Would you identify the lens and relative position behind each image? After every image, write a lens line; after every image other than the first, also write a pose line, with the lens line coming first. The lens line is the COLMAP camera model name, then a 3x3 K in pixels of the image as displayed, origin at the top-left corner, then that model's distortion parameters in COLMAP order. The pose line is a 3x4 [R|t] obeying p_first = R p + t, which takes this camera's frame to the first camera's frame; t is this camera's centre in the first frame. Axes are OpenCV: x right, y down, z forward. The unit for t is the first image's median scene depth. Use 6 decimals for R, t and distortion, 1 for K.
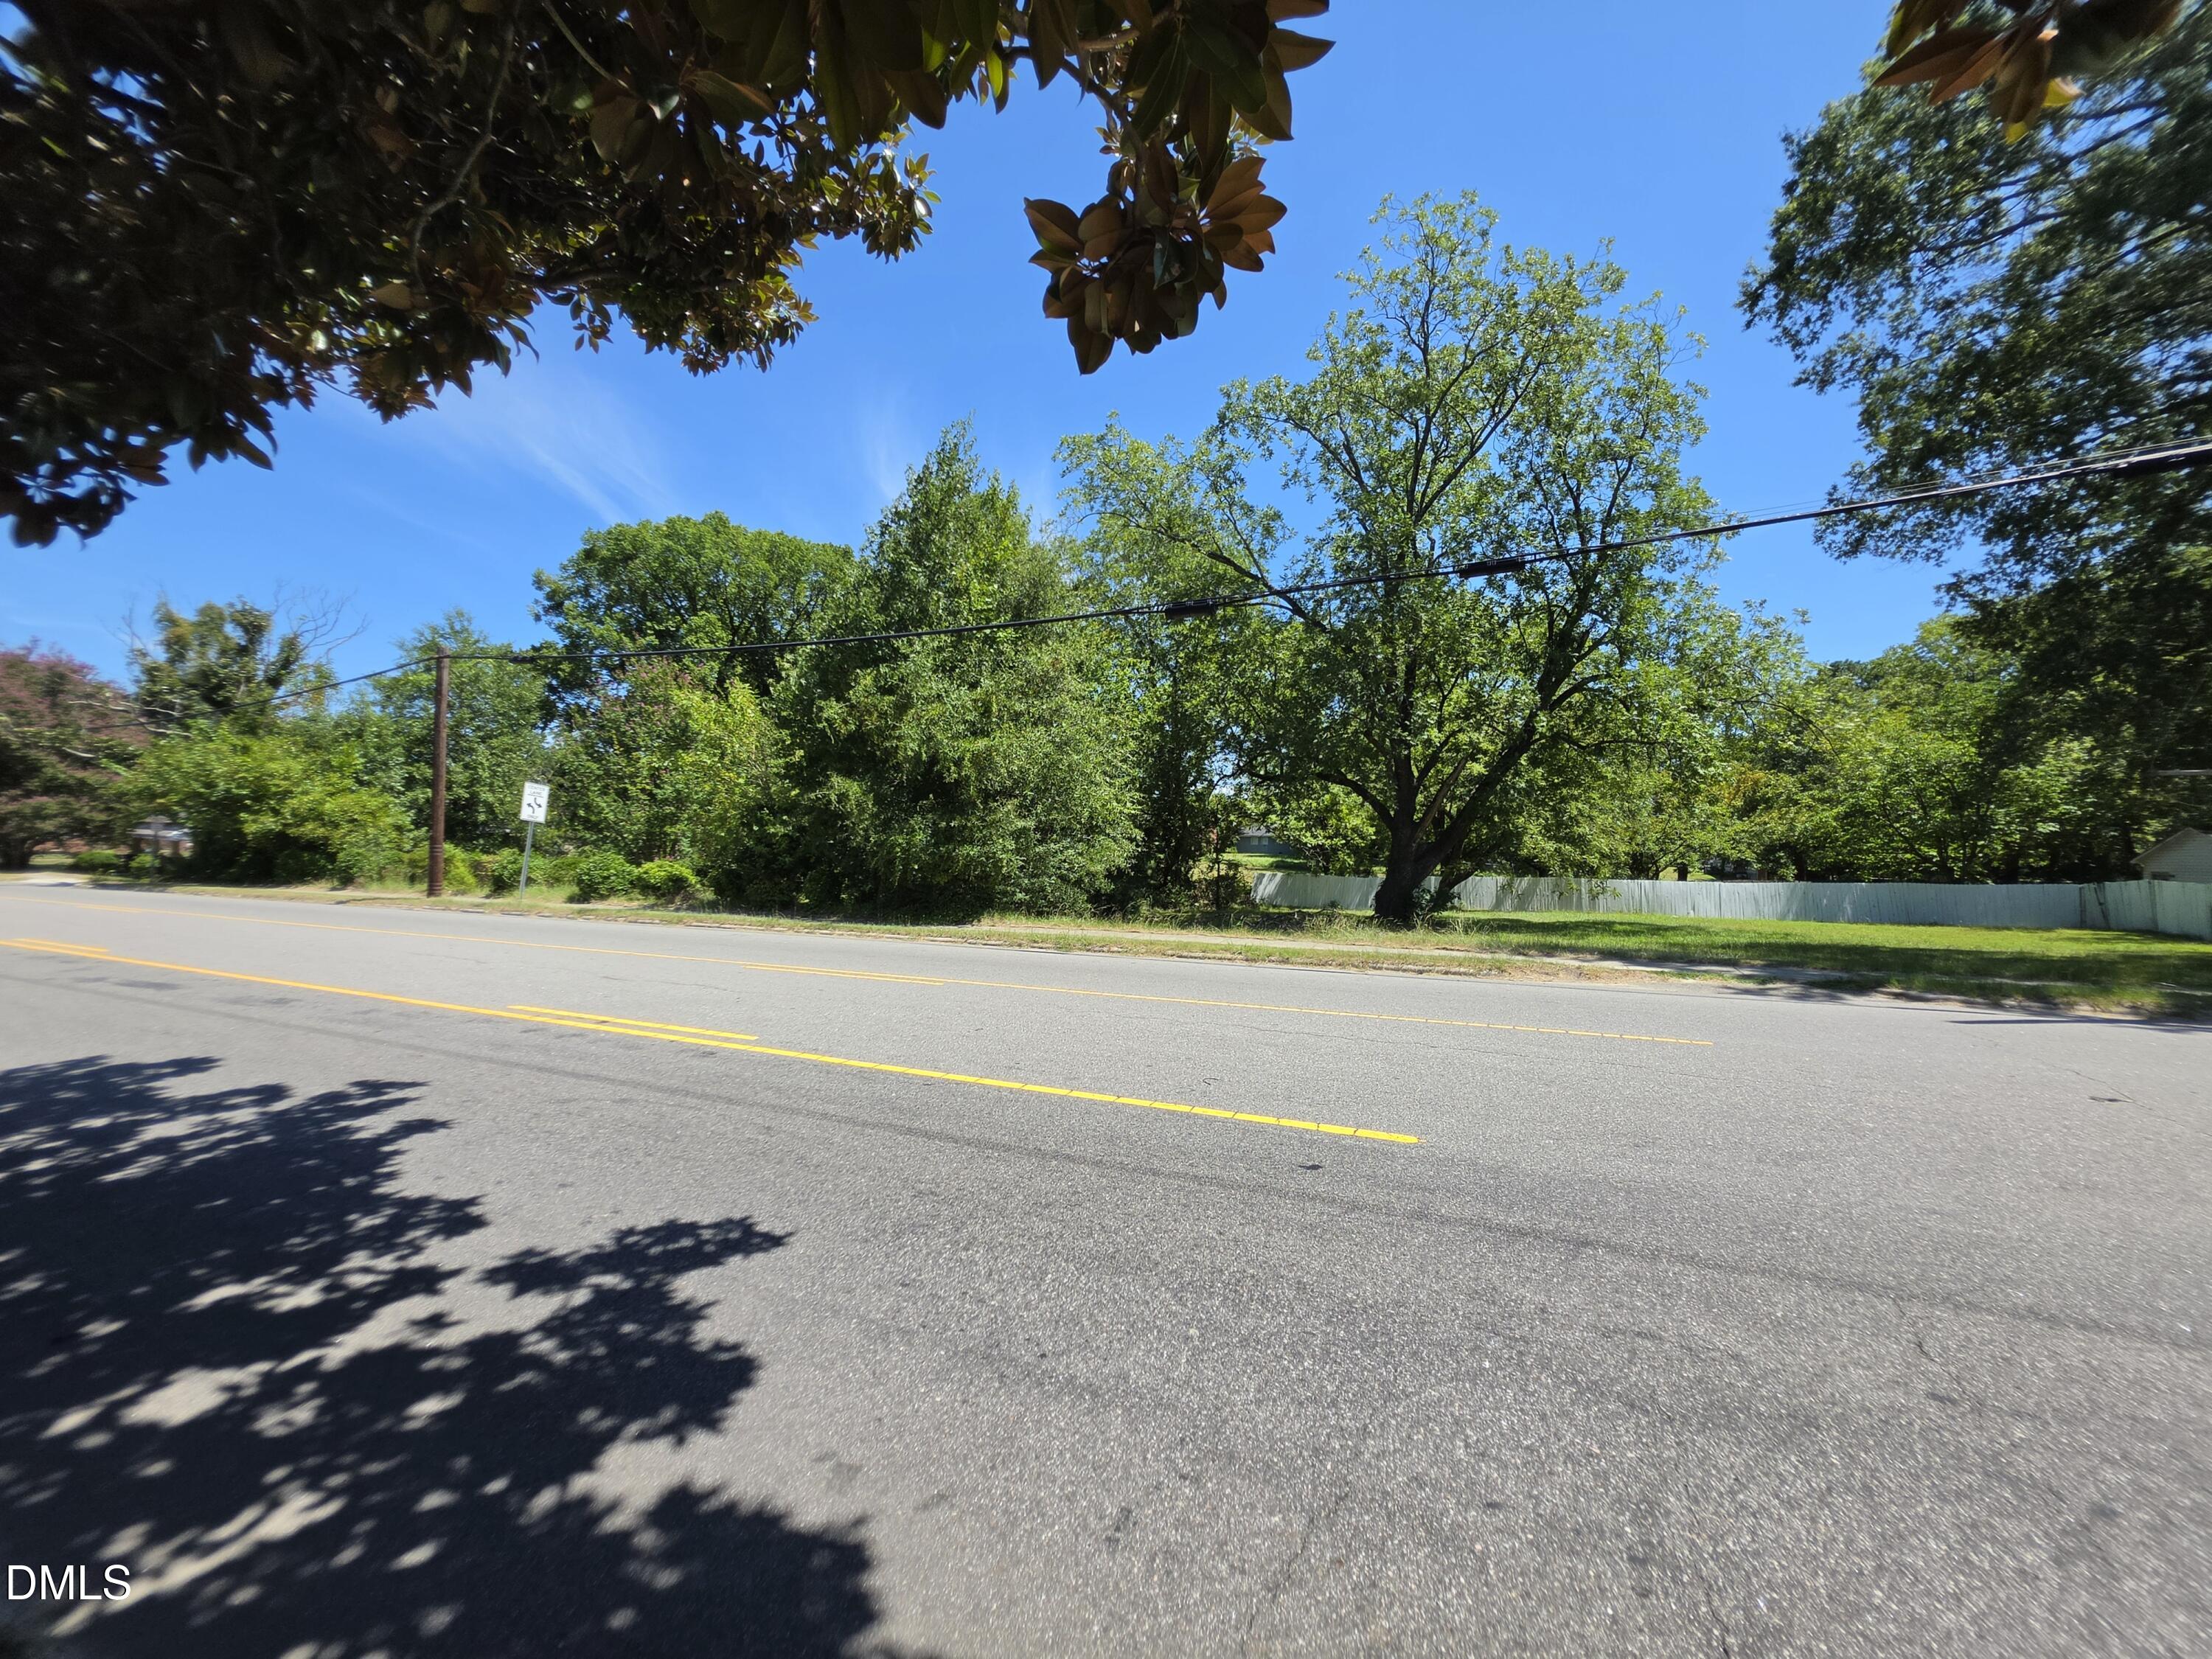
lens RADIAL K [[891.4, 0, 1088.8], [0, 891.4, 826.7], [0, 0, 1]] dist [0.002908, 0.001325]
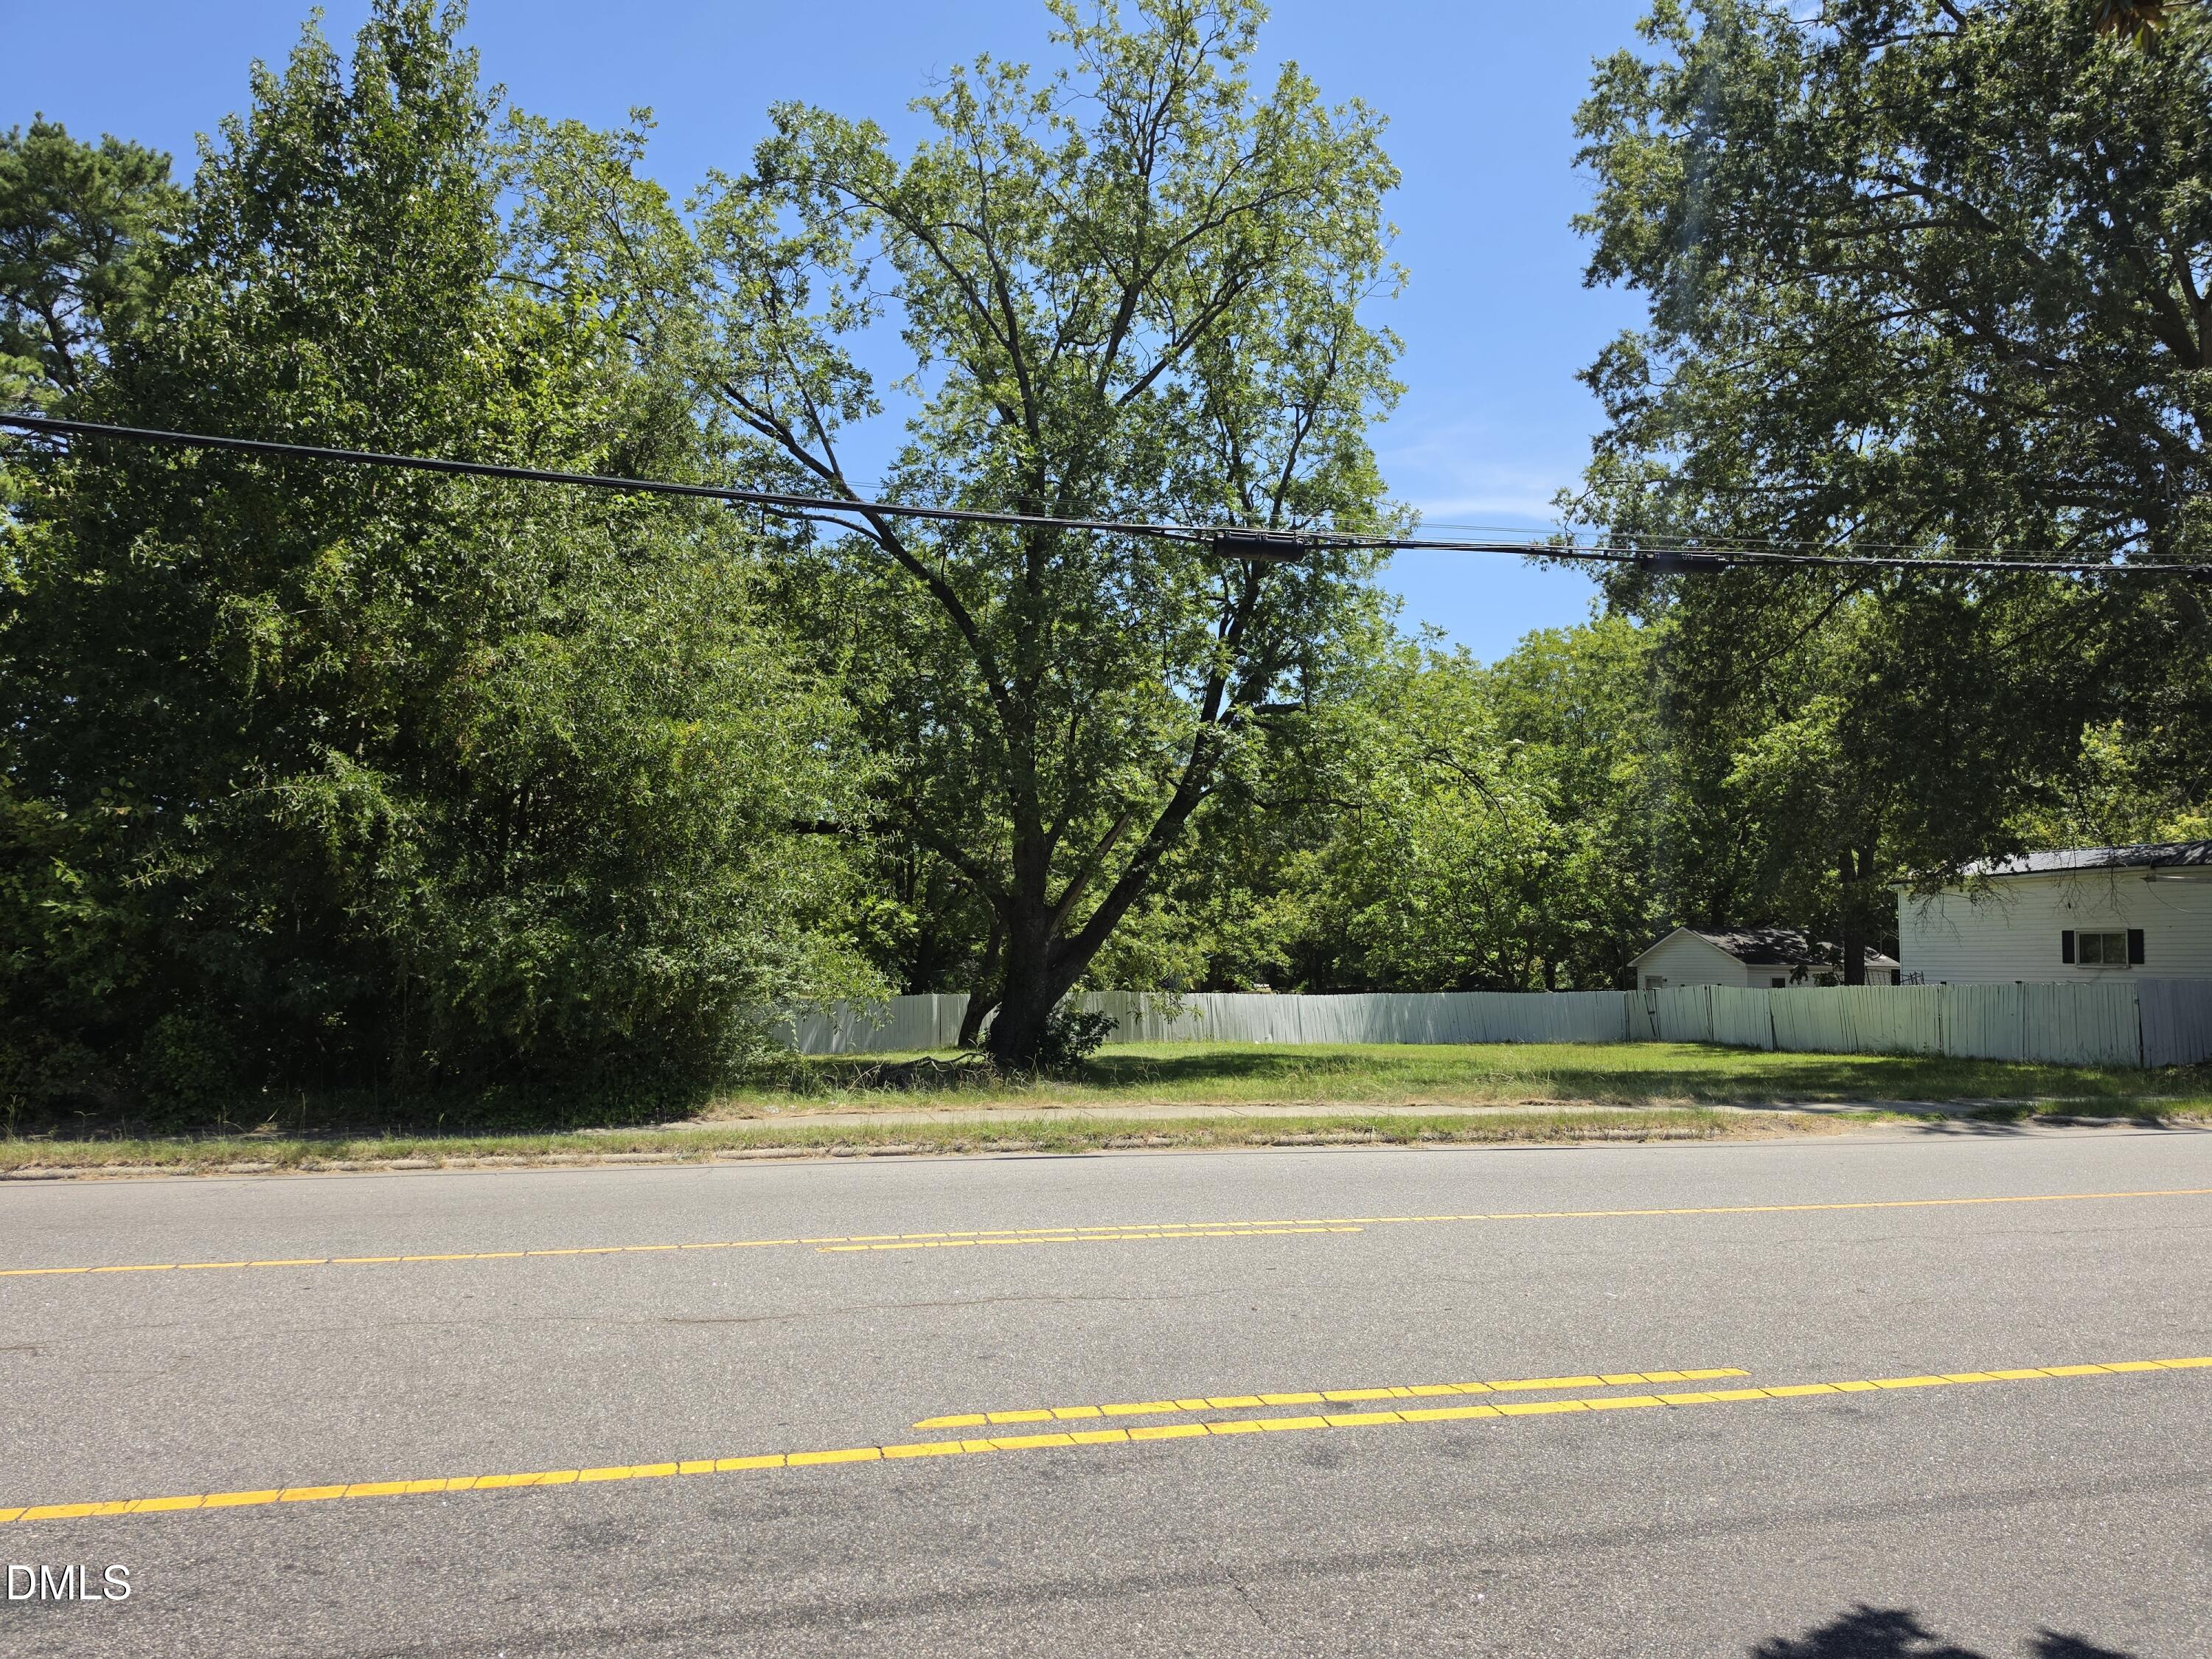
lens RADIAL K [[1529.2, 0, 1097.4], [0, 1529.2, 839.1], [0, 0, 1]] dist [0.057833, -0.058803]
pose [[0.754144, 0.049577, 0.654835, -0.312943], [-0.019609, 0.998402, -0.053006, 0.001712], [-0.656416, 0.027133, 0.753911, 0.158826]]
